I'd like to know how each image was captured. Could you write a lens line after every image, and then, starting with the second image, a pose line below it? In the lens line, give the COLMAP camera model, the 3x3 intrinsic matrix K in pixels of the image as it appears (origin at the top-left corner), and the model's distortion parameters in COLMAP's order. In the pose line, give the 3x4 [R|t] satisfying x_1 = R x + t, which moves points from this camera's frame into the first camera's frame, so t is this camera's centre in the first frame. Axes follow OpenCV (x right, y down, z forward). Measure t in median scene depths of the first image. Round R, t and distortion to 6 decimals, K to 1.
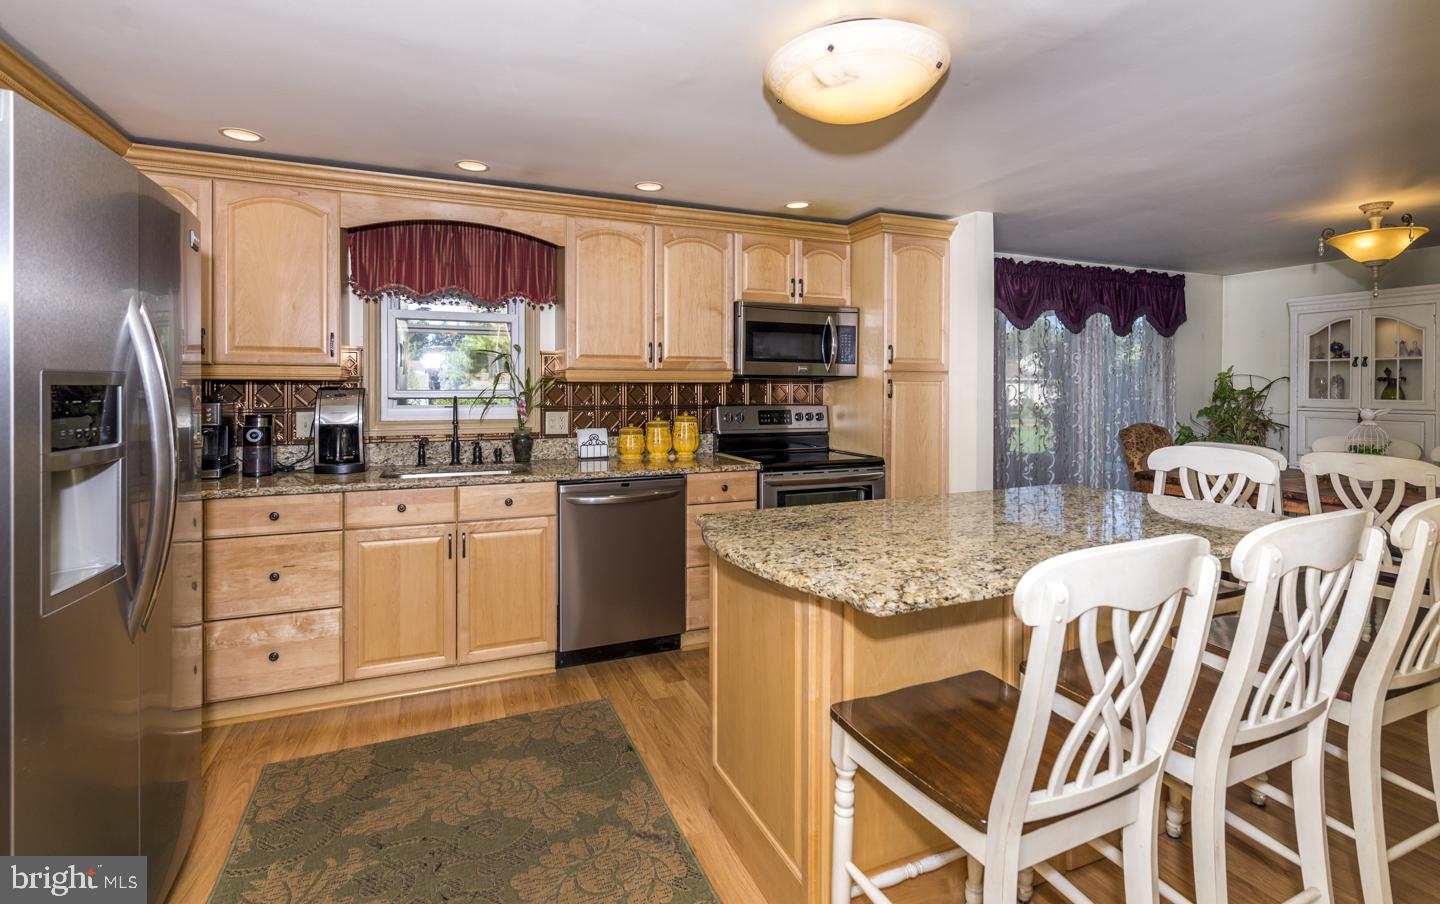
lens RADIAL K [[670.8, 0, 718.6], [0, 670.8, 387.5], [0, 0, 1]] dist [-0.000625, 0.000048]
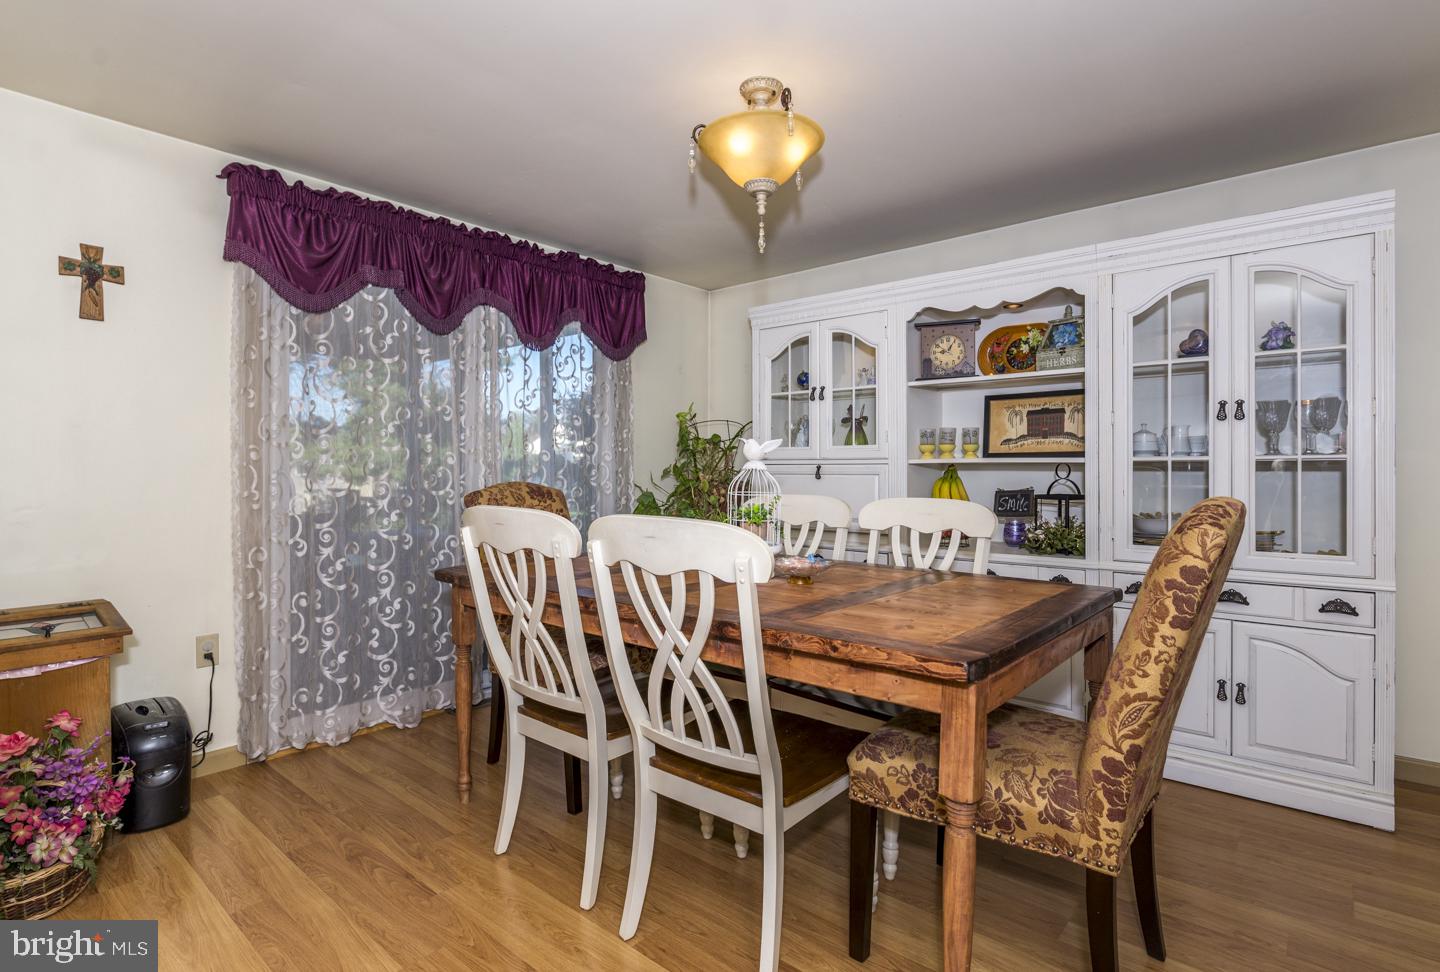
lens RADIAL K [[719.6, 0, 714.8], [0, 719.6, 468.0], [0, 0, 1]] dist [-0.004266, -0.000615]
pose [[0.896052, 0.000226, 0.443950, 0.697206], [0.002752, 0.999978, -0.006062, 0.062086], [-0.443941, 0.006653, 0.896031, 0.483546]]
